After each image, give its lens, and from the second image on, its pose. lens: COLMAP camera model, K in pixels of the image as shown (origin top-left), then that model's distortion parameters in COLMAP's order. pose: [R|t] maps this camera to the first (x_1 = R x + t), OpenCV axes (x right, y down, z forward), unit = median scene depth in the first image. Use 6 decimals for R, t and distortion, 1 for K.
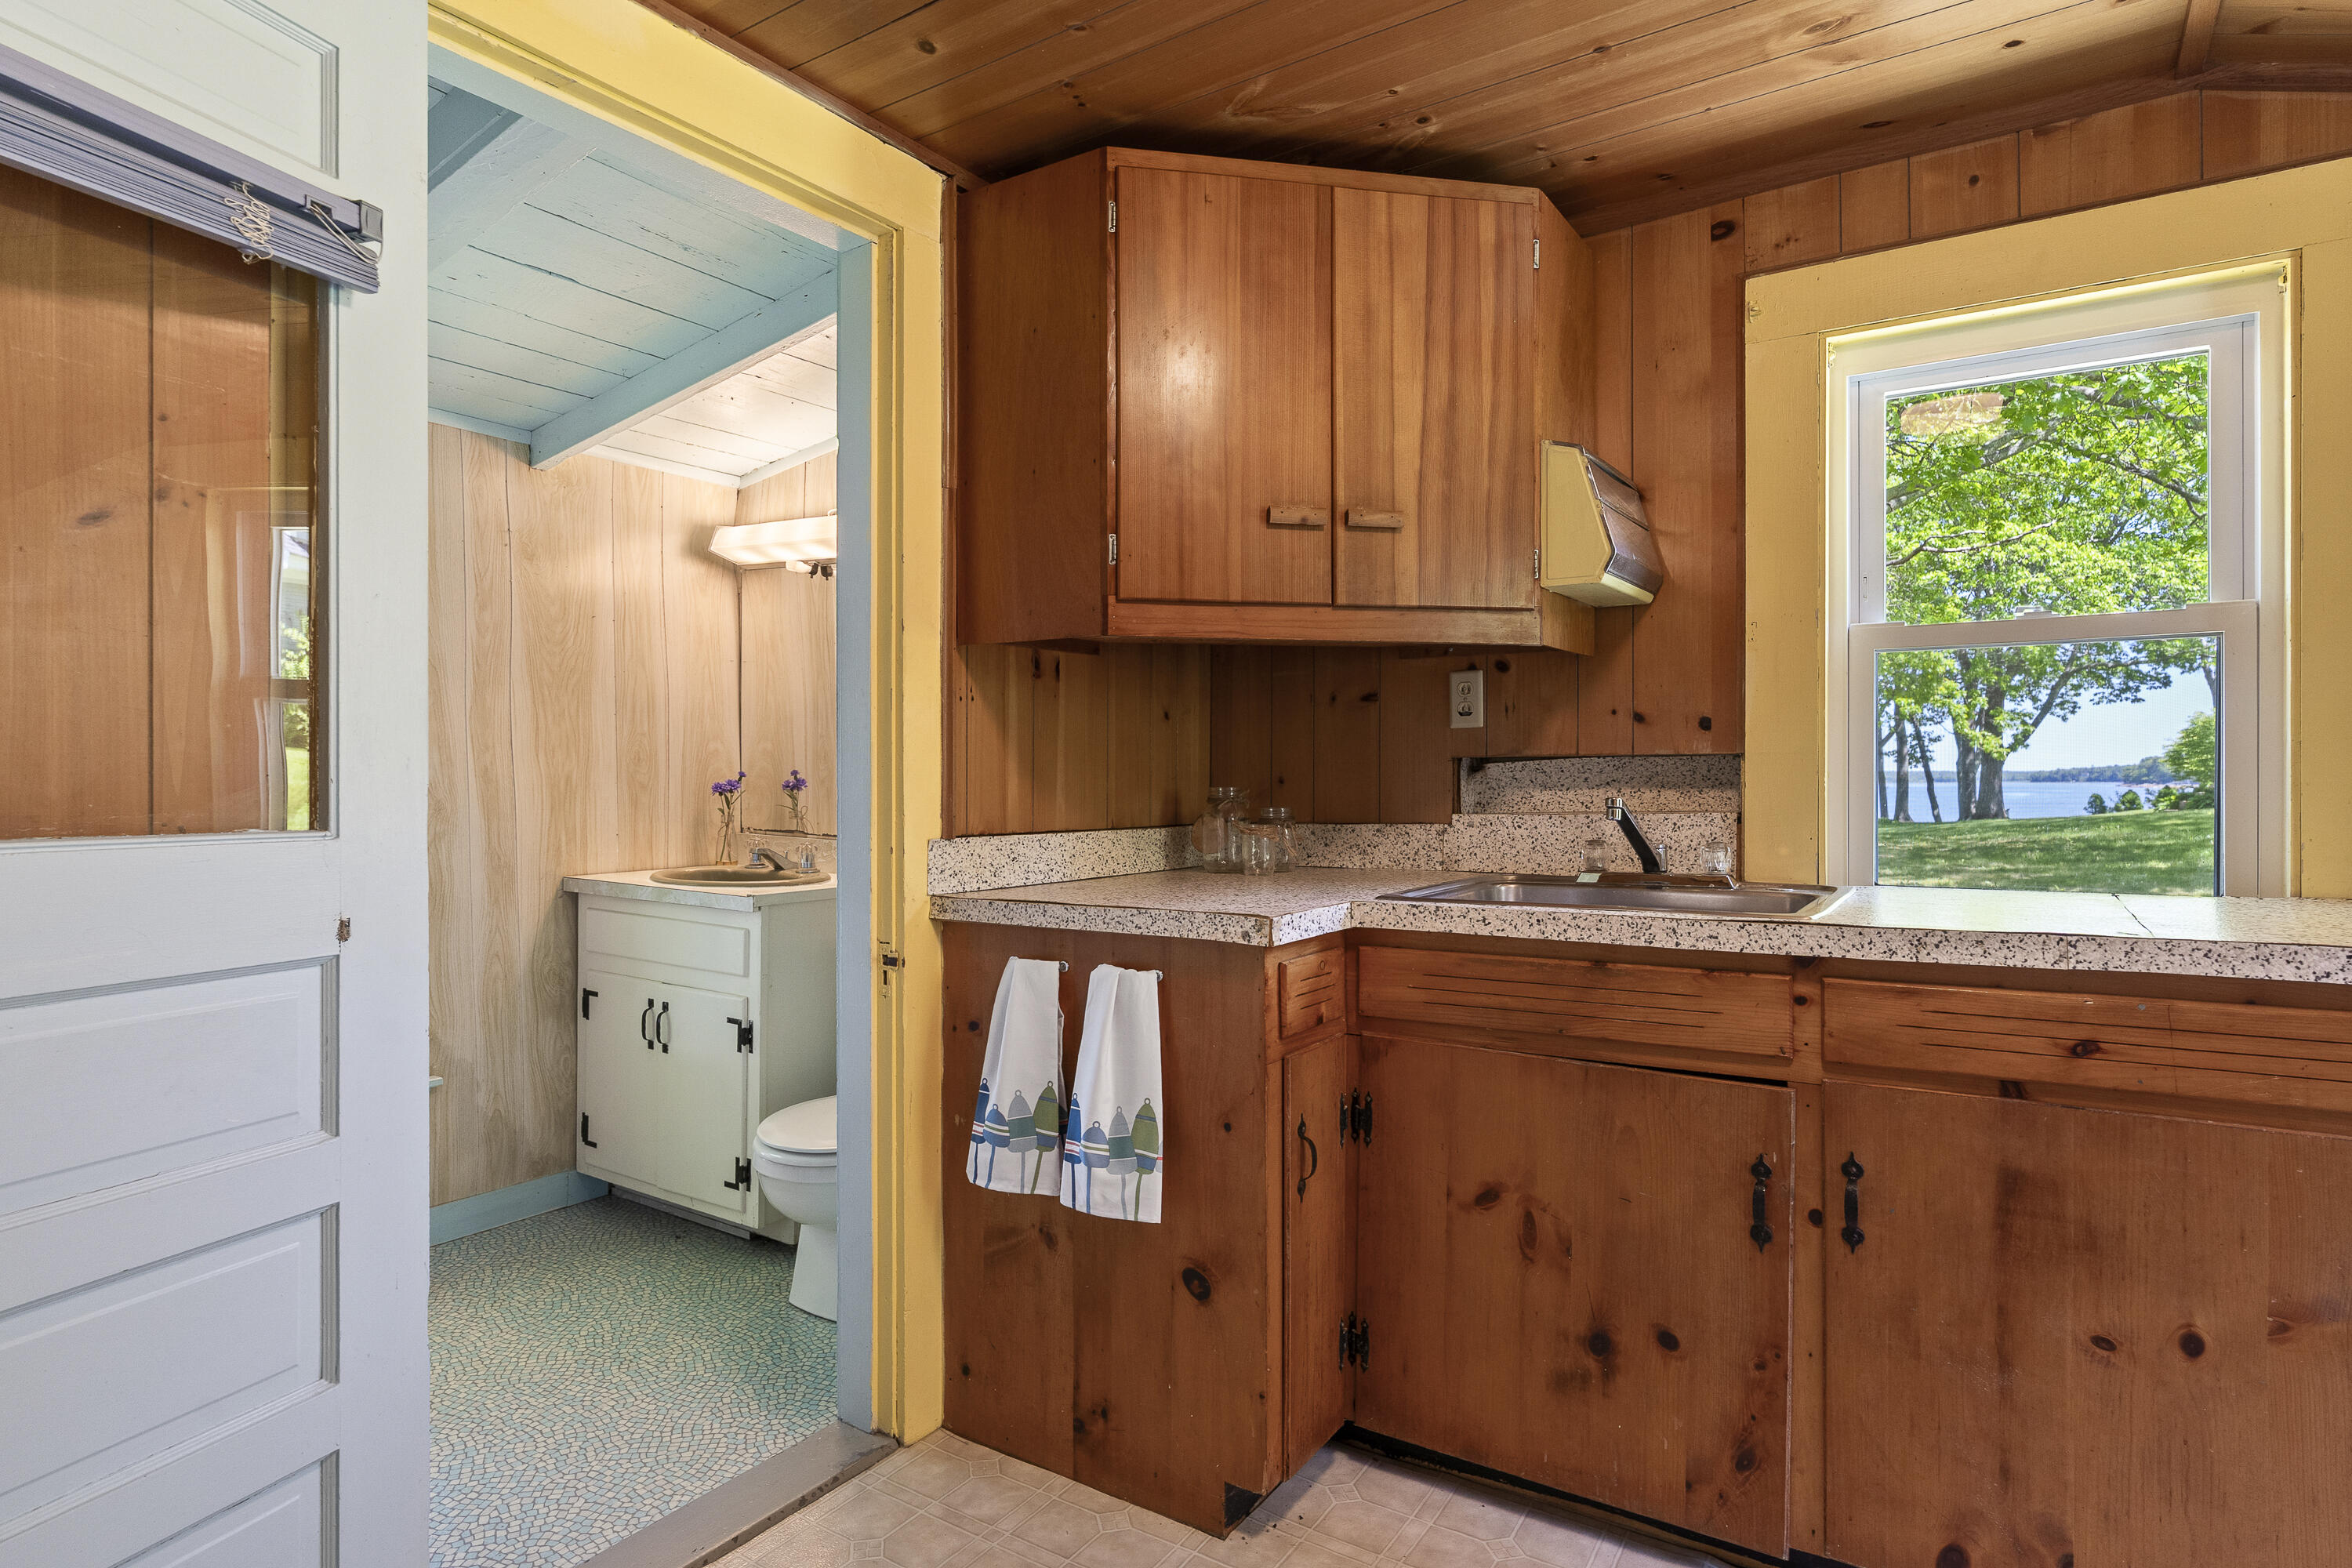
lens RADIAL K [[1277.3, 0, 1166.1], [0, 1277.3, 780.6], [0, 0, 1]] dist [-0.001986, 0.002800]
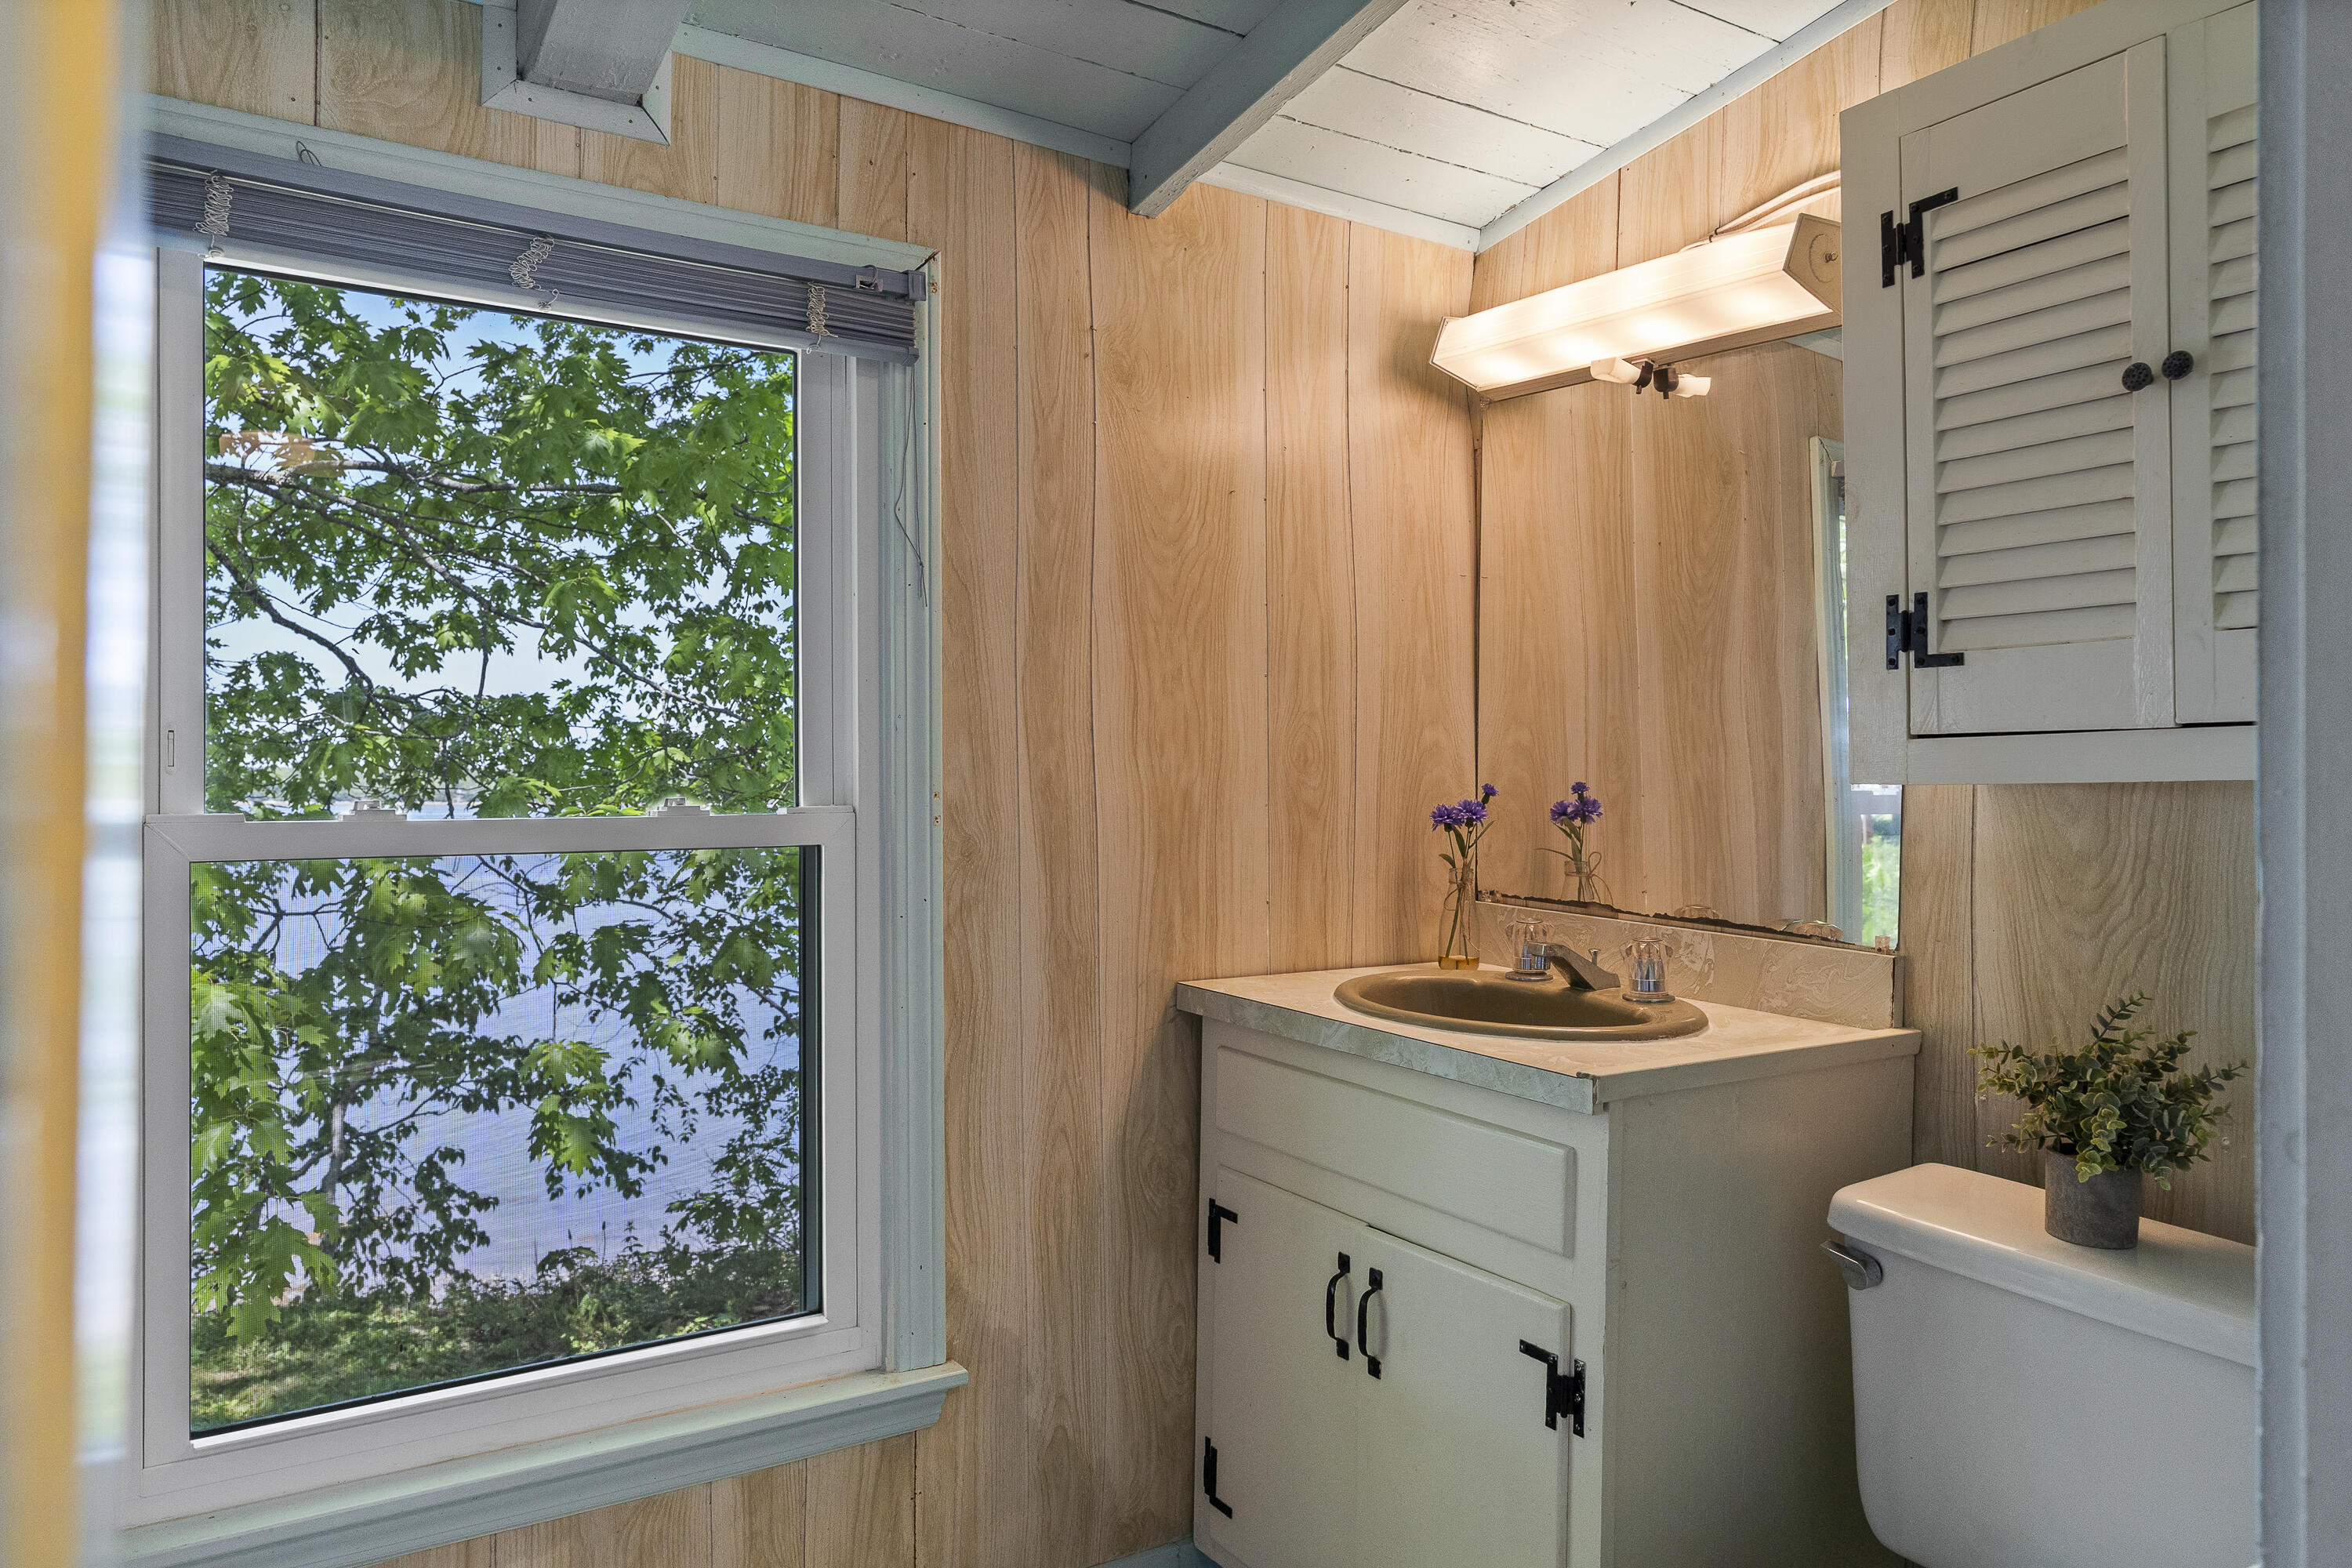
lens RADIAL K [[1530.2, 0, 1175.3], [0, 1530.2, 781.0], [0, 0, 1]] dist [-0.000486, -0.002273]
pose [[0.915065, 0.006668, -0.403250, -0.232777], [-0.010064, 0.999929, -0.006303, -0.004090], [0.403180, 0.009826, 0.915068, 0.448564]]
